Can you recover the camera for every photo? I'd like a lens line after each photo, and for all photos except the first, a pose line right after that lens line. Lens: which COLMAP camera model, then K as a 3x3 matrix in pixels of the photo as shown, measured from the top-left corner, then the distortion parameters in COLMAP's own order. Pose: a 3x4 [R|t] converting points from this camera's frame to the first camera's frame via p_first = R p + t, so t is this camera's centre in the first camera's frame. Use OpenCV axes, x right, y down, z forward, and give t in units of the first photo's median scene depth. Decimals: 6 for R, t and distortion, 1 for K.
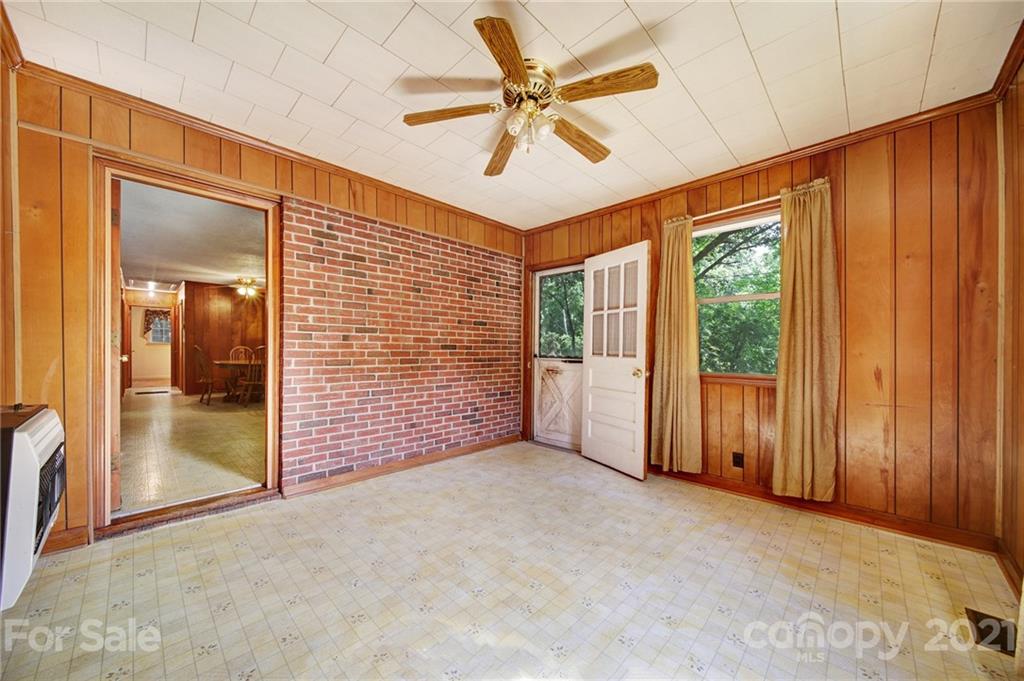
lens RADIAL K [[361.5, 0, 513.1], [0, 361.5, 350.4], [0, 0, 1]] dist [-0.000844, -0.000385]
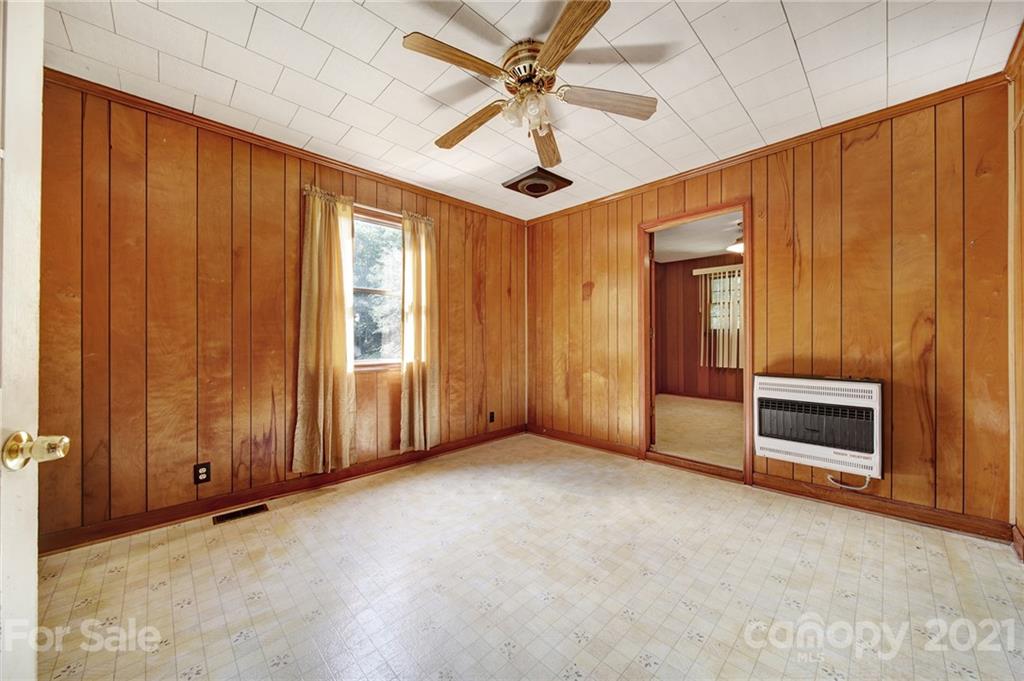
lens RADIAL K [[361.5, 0, 512.4], [0, 361.5, 340.9], [0, 0, 1]] dist [-0.000844, -0.000385]
pose [[-0.999284, -0.003249, 0.037693, 0.010914], [-0.002675, 0.999880, 0.015268, -0.003818], [-0.037738, 0.015157, -0.999173, 0.462020]]
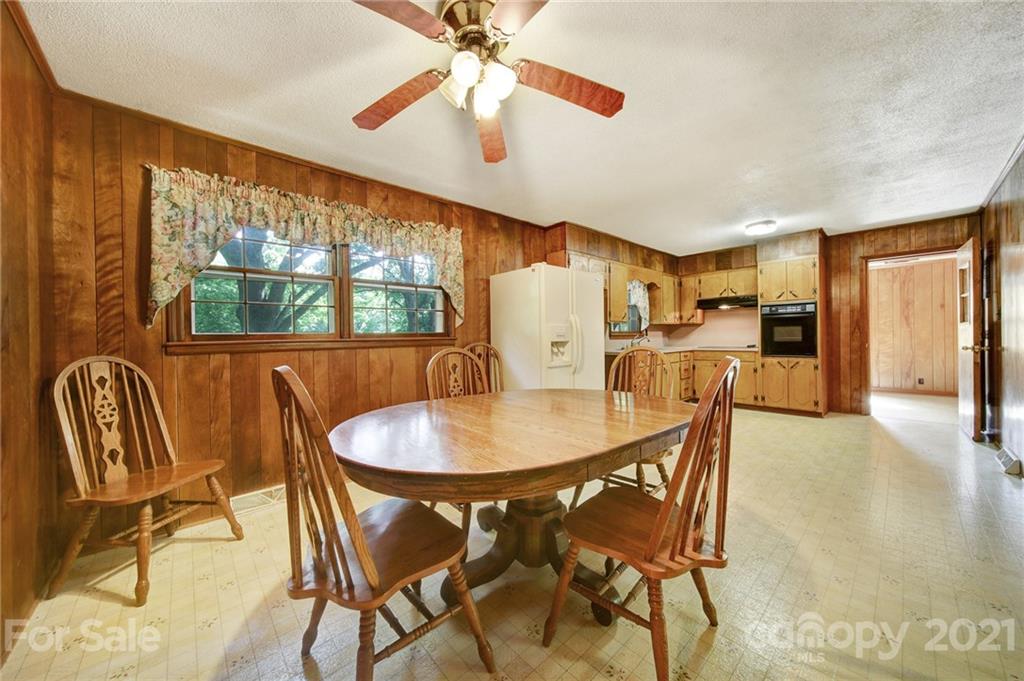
lens RADIAL K [[361.5, 0, 511.7], [0, 361.5, 338.0], [0, 0, 1]] dist [-0.000844, -0.000385]
pose [[0.058211, -0.010142, 0.998253, -0.855080], [0.019790, 0.999764, 0.009004, -0.020292], [-0.998108, 0.019232, 0.058397, 0.883238]]
